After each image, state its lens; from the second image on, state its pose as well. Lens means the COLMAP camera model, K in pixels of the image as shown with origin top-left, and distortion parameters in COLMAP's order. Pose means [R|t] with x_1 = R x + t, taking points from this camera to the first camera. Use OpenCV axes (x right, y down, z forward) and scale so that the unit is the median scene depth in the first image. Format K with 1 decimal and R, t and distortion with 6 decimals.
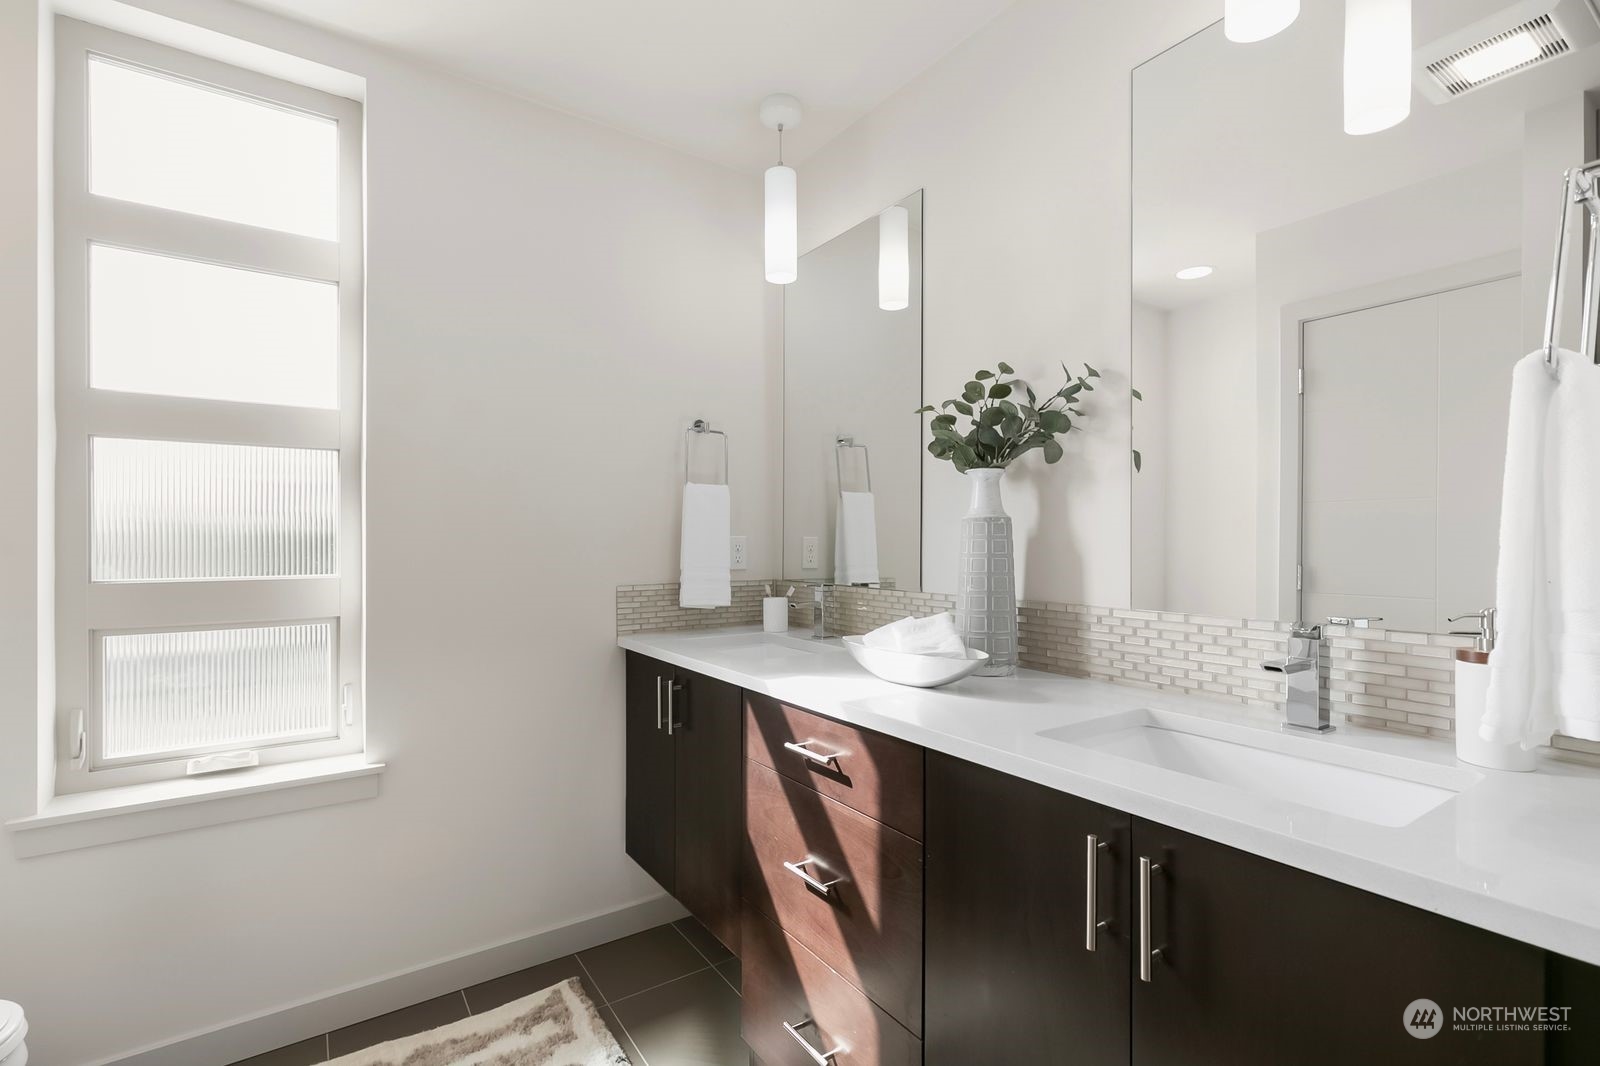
lens RADIAL K [[725.8, 0, 785.3], [0, 725.8, 525.0], [0, 0, 1]] dist [-0.002074, 0.000583]
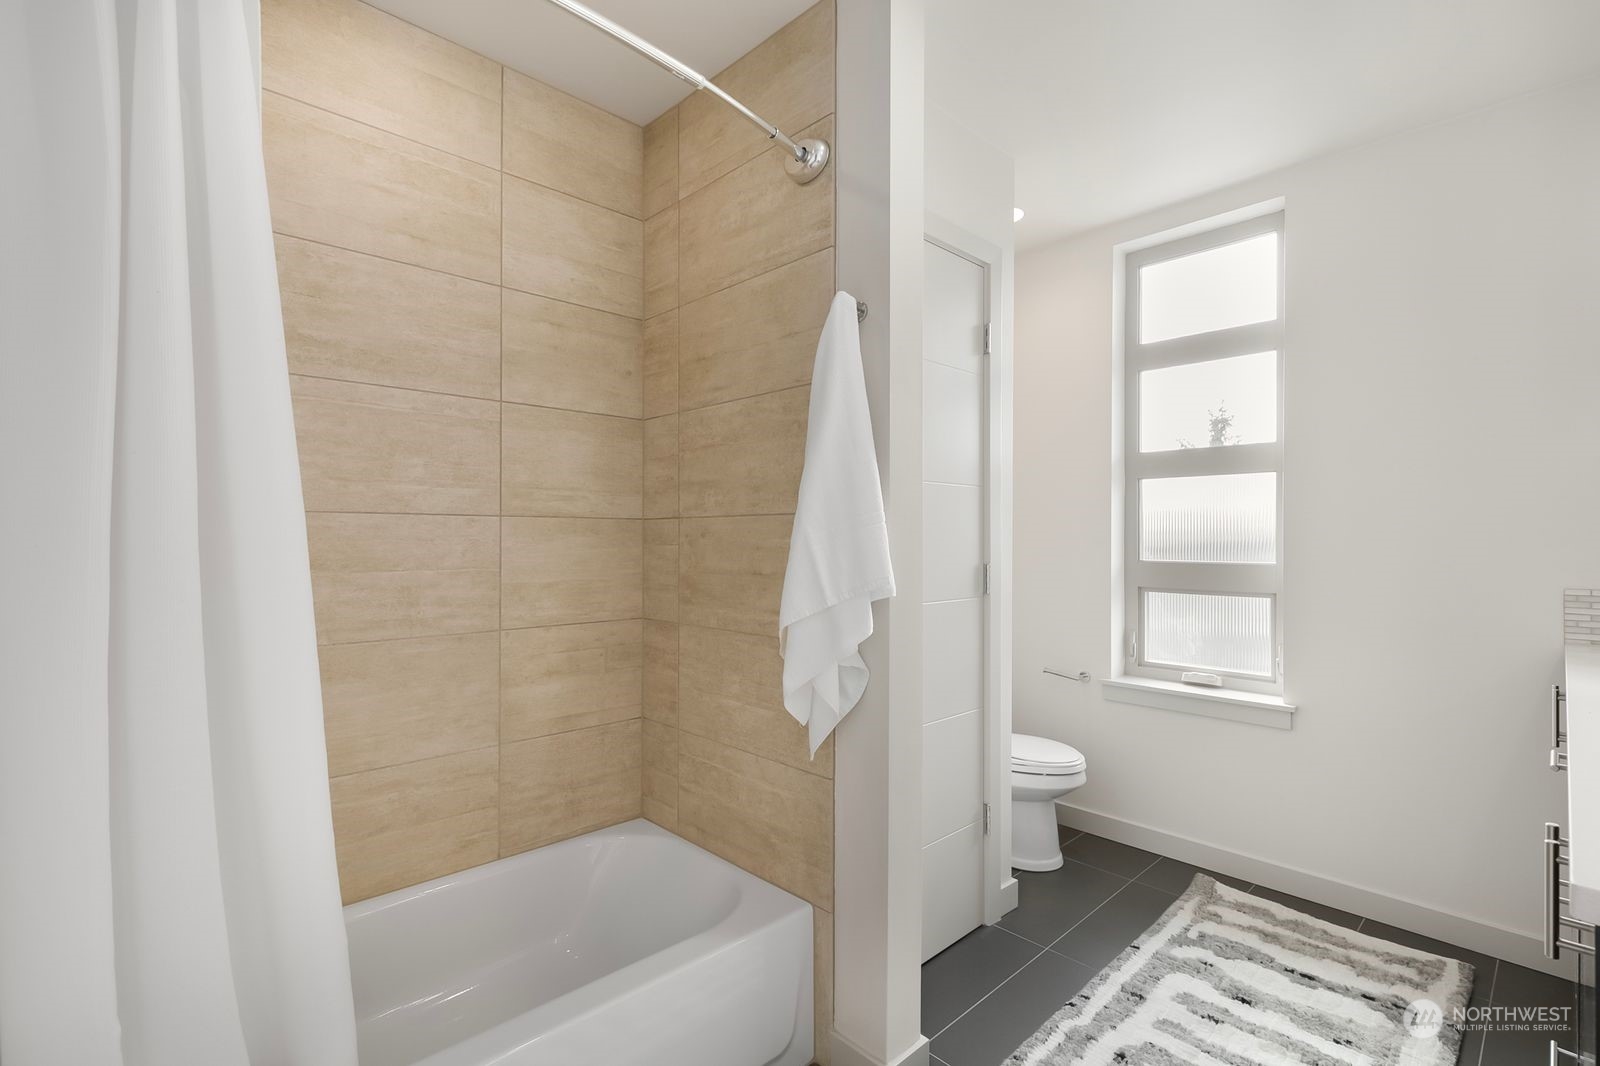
lens RADIAL K [[725.8, 0, 800.9], [0, 725.8, 541.0], [0, 0, 1]] dist [-0.002074, 0.000583]
pose [[0.141123, -0.003672, -0.989985, 0.665101], [0.008936, 0.999957, -0.002435, 0.024176], [0.989952, -0.008503, 0.141150, -0.079759]]
